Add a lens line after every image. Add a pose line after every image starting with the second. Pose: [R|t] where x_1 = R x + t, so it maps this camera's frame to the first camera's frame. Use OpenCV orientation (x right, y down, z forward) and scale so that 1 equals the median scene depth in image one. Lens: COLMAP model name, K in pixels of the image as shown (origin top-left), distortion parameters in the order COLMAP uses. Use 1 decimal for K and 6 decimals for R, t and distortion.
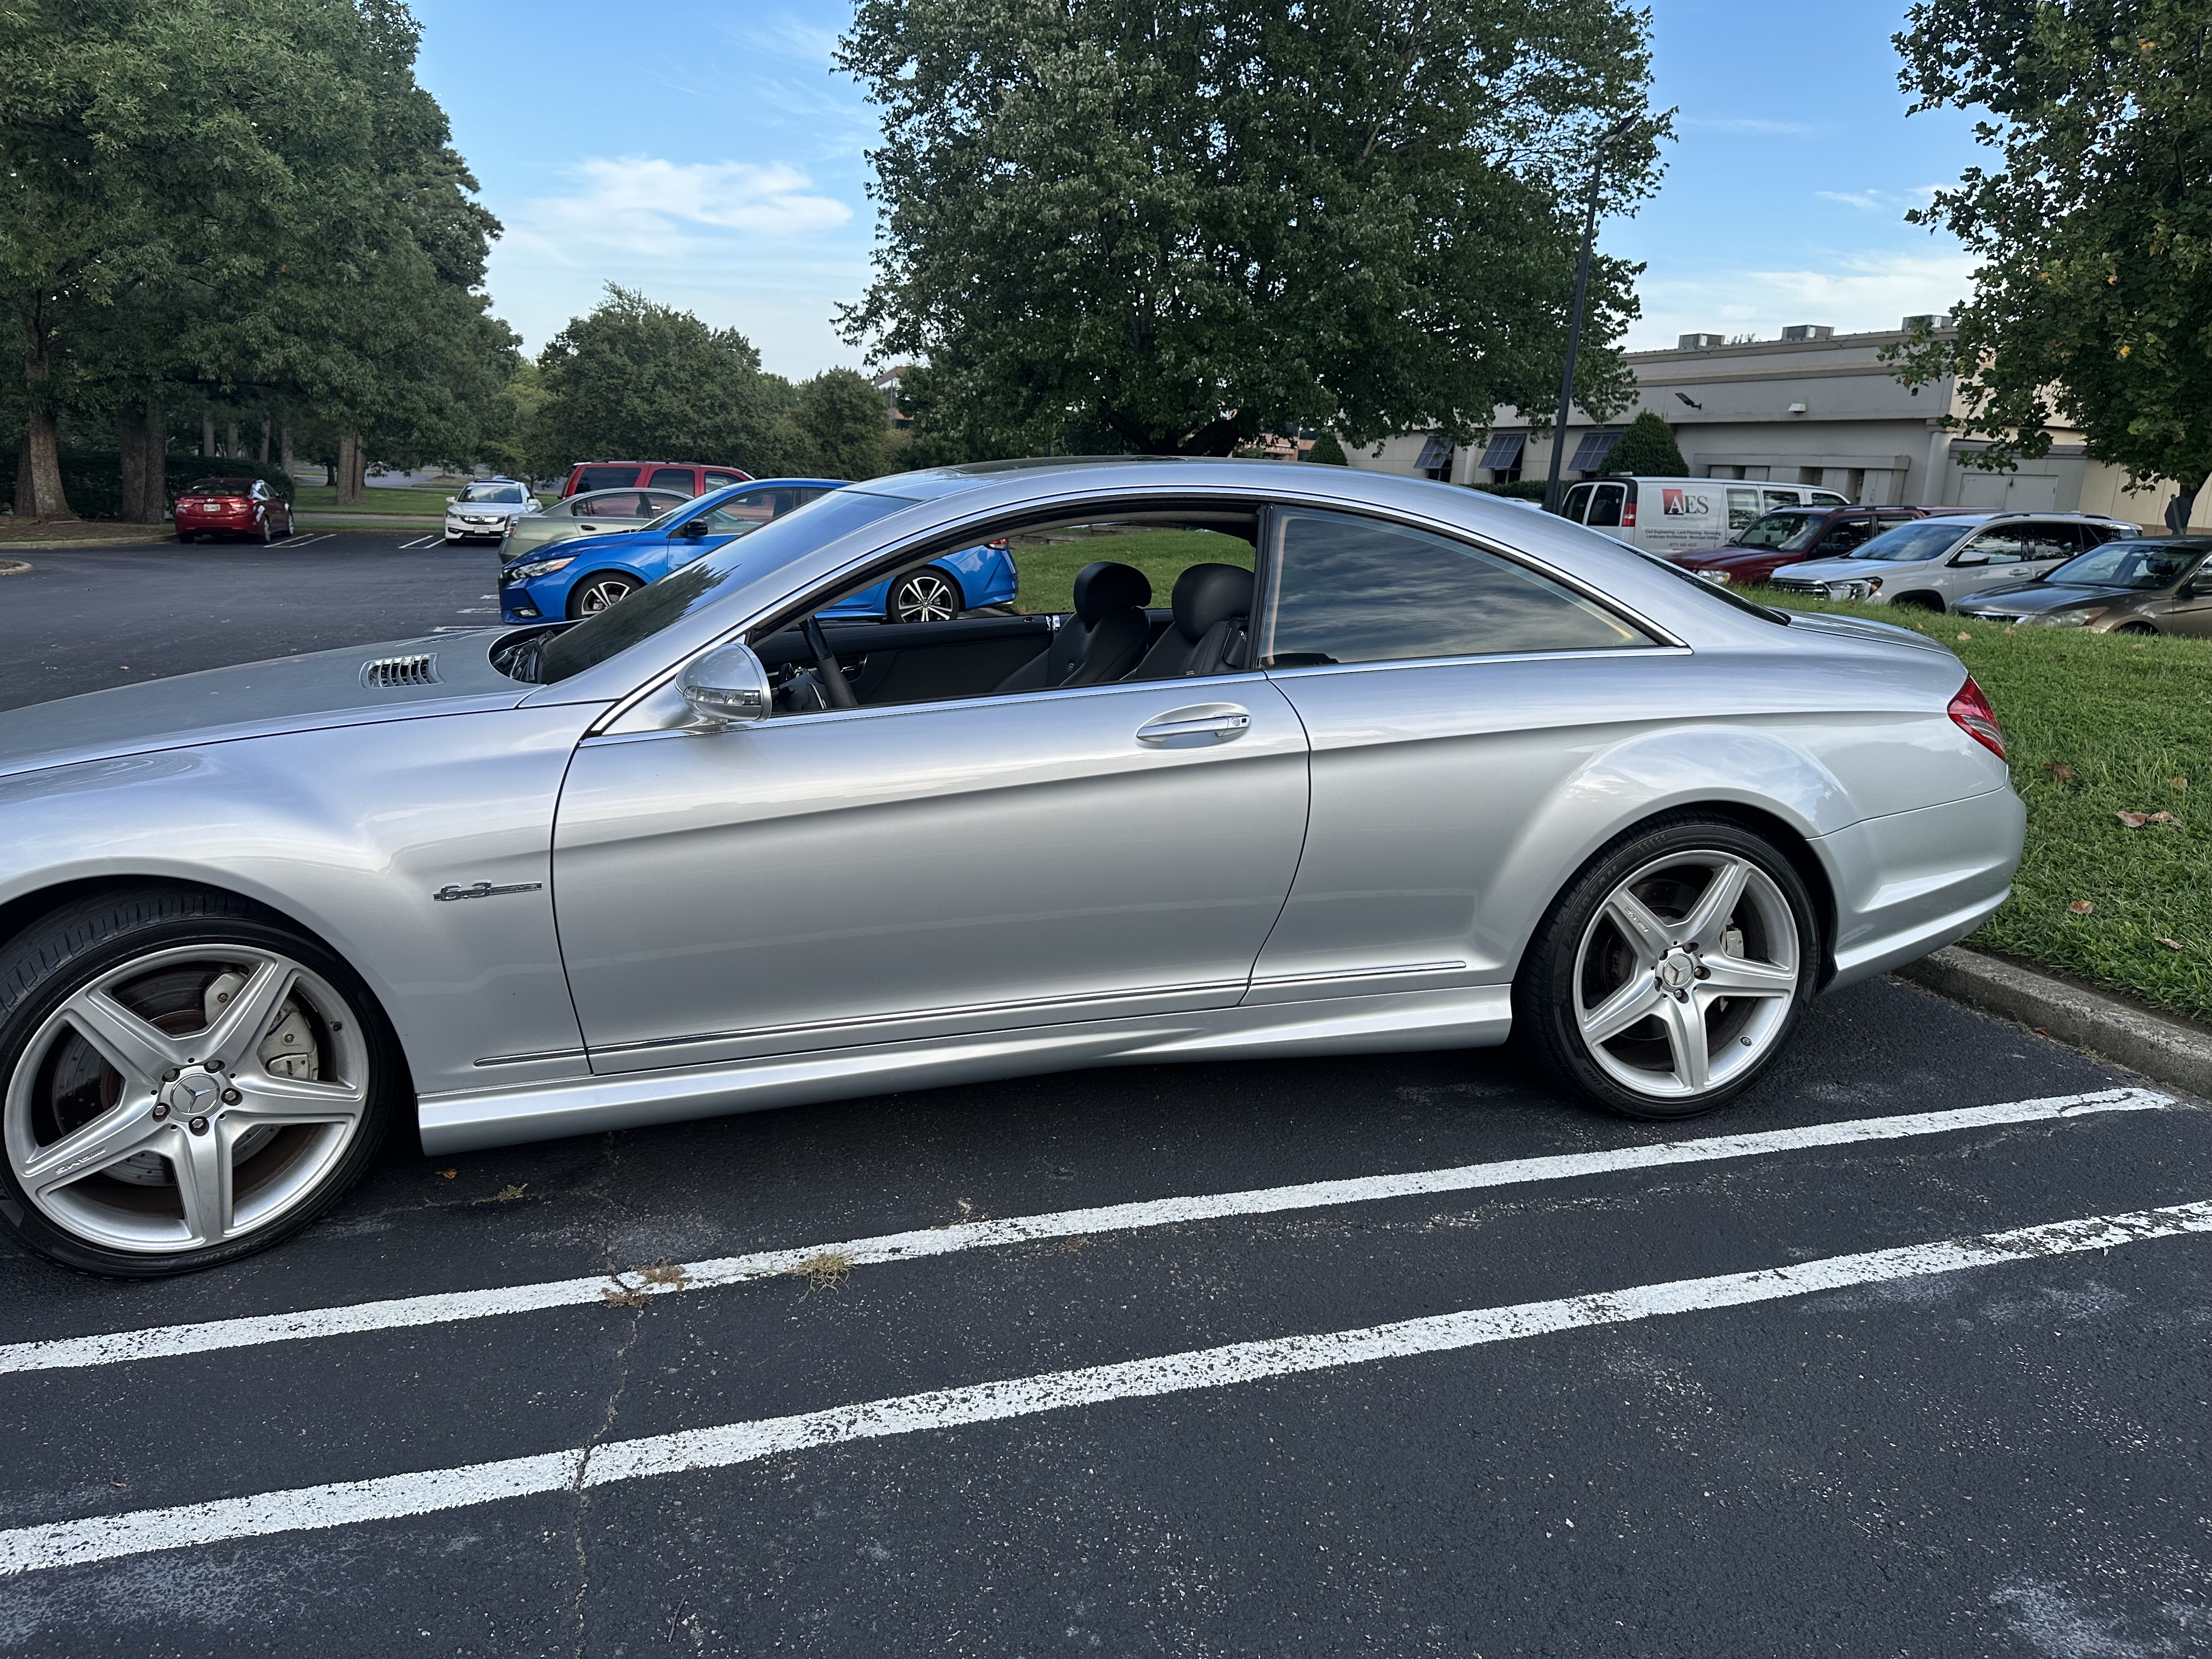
lens RADIAL K [[1556.1, 0, 1098.3], [0, 1556.1, 845.9], [0, 0, 1]] dist [0.036884, -0.050399]
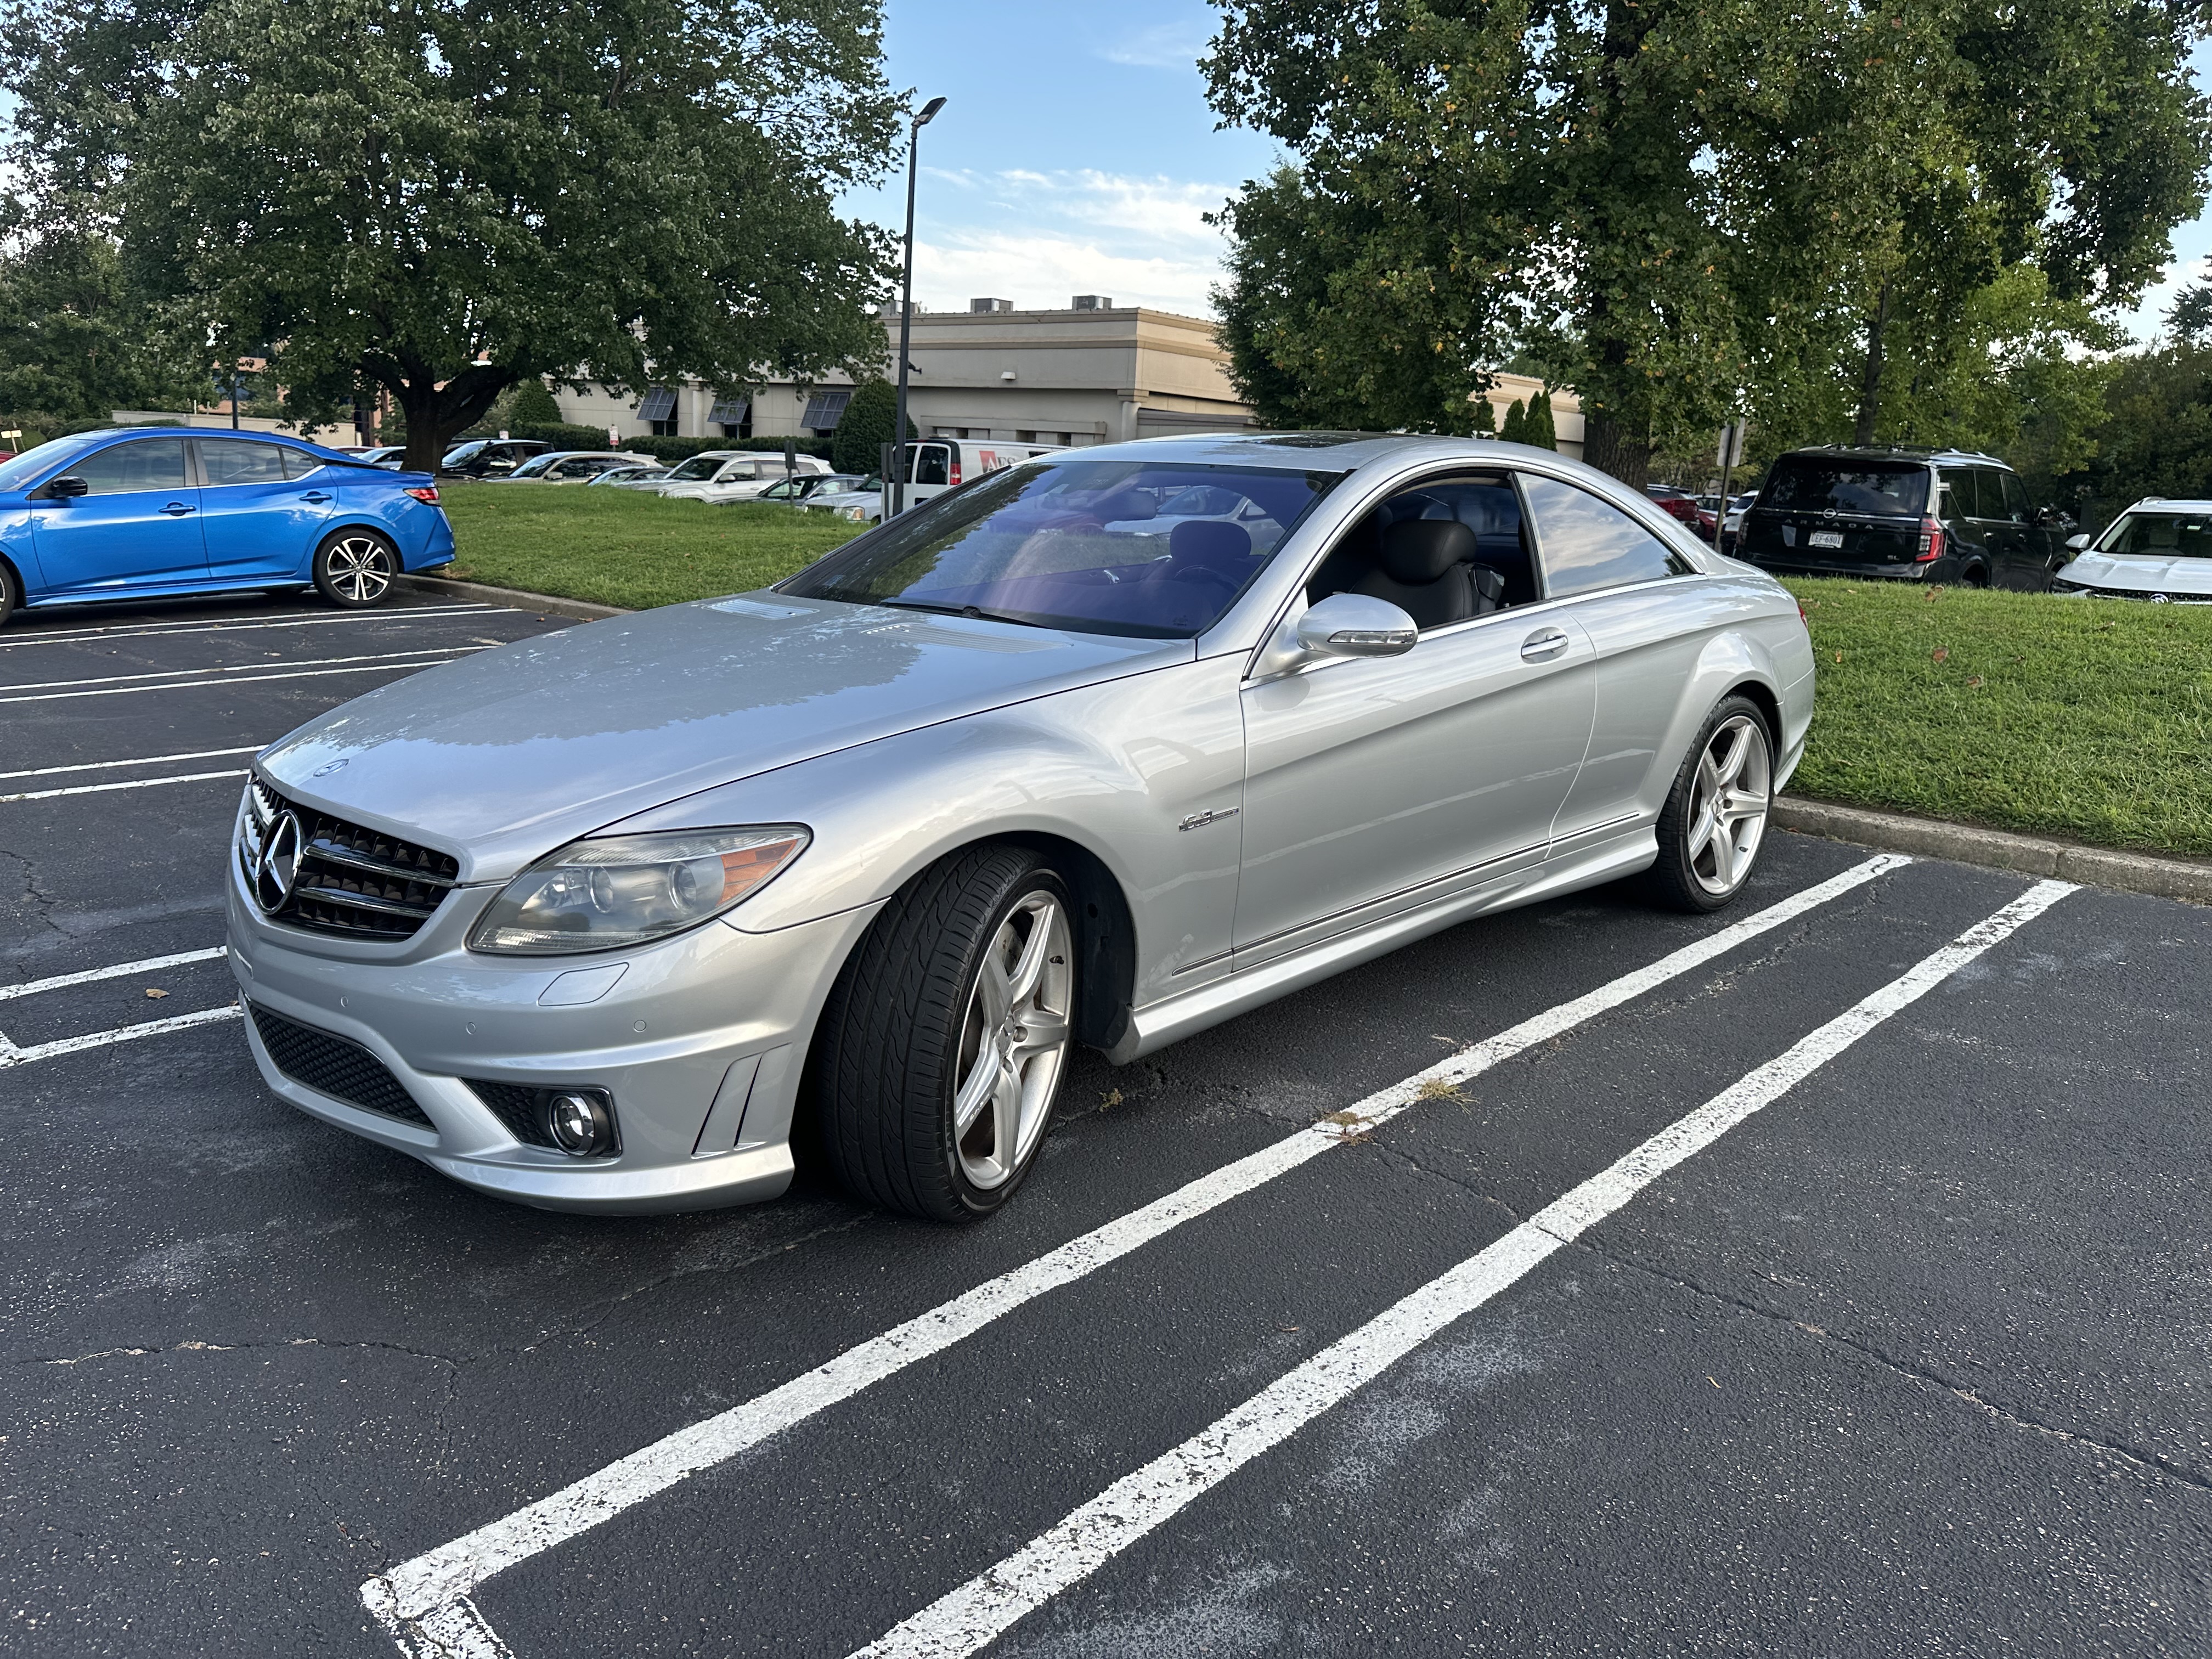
lens RADIAL K [[1556.1, 0, 1097.8], [0, 1556.1, 842.9], [0, 0, 1]] dist [0.036884, -0.050399]
pose [[0.868860, -0.113031, 0.481982, -0.177356], [0.100518, 0.993586, 0.051807, -0.002972], [-0.484746, 0.003435, 0.874648, 0.008719]]
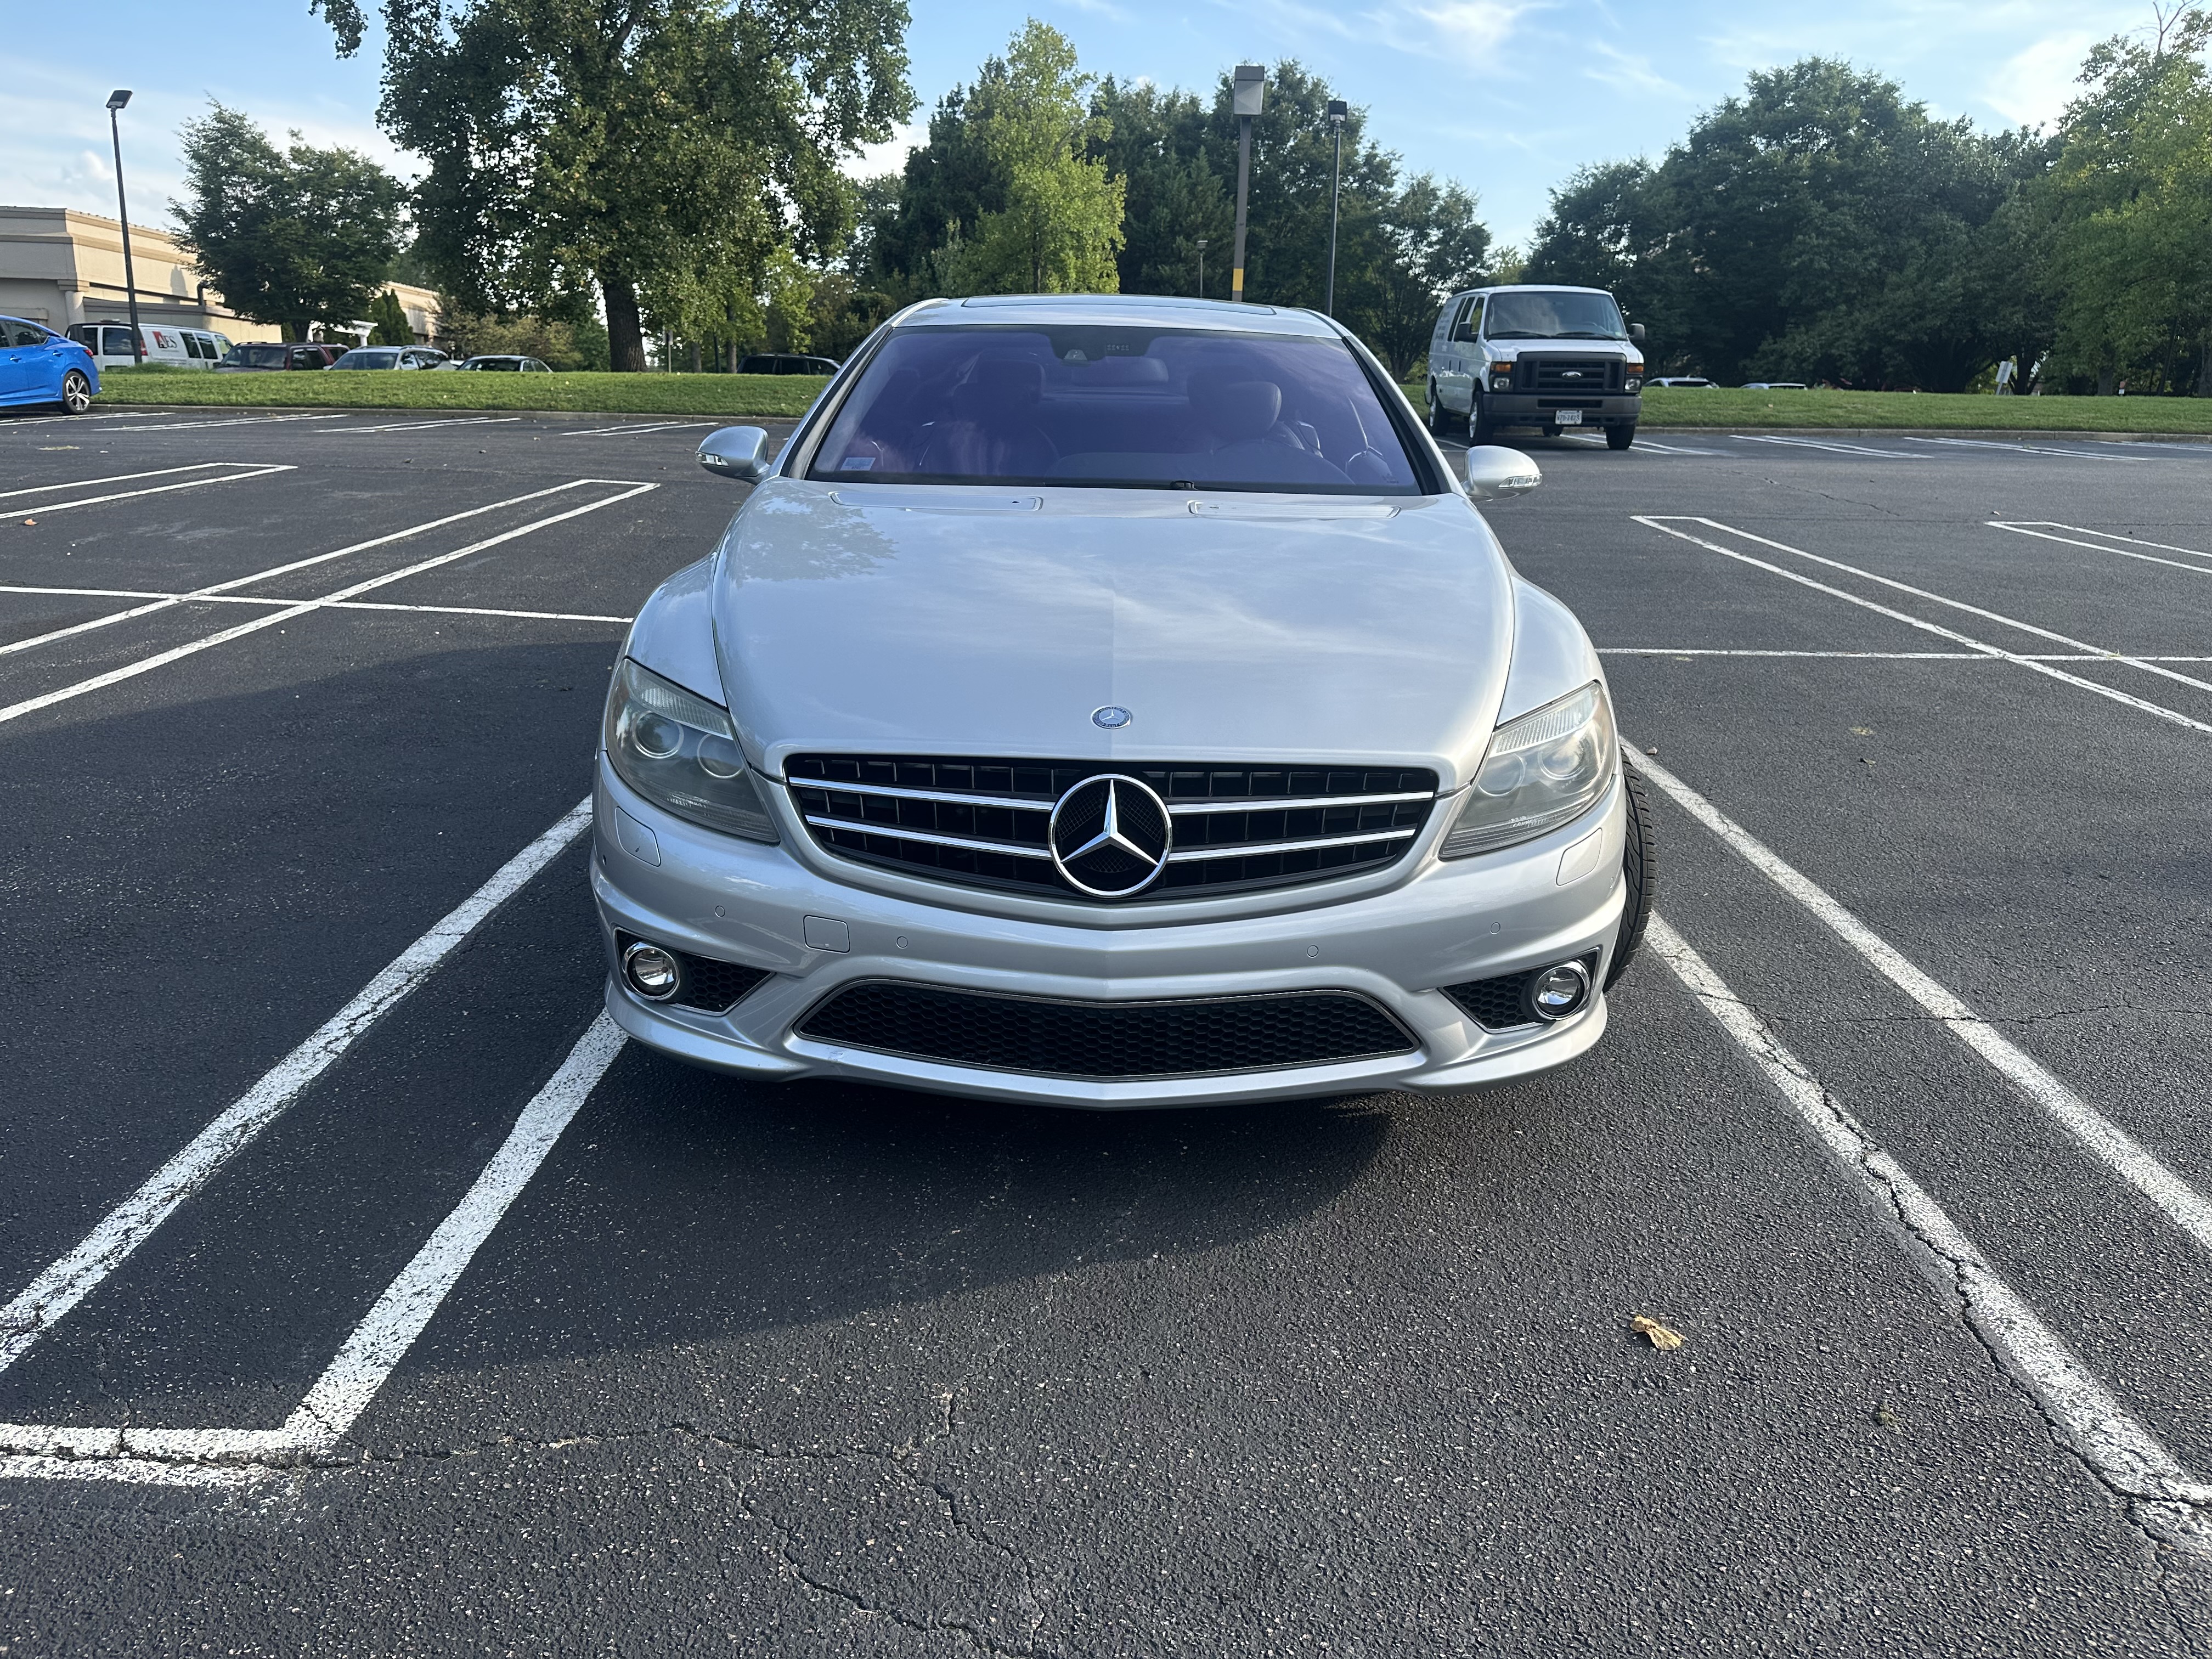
lens RADIAL K [[1556.1, 0, 1109.4], [0, 1556.1, 821.3], [0, 0, 1]] dist [0.036884, -0.050399]
pose [[0.267066, -0.263845, 0.926856, -0.312290], [0.198964, 0.956164, 0.214858, -0.034708], [-0.942915, 0.127030, 0.307855, 0.162893]]
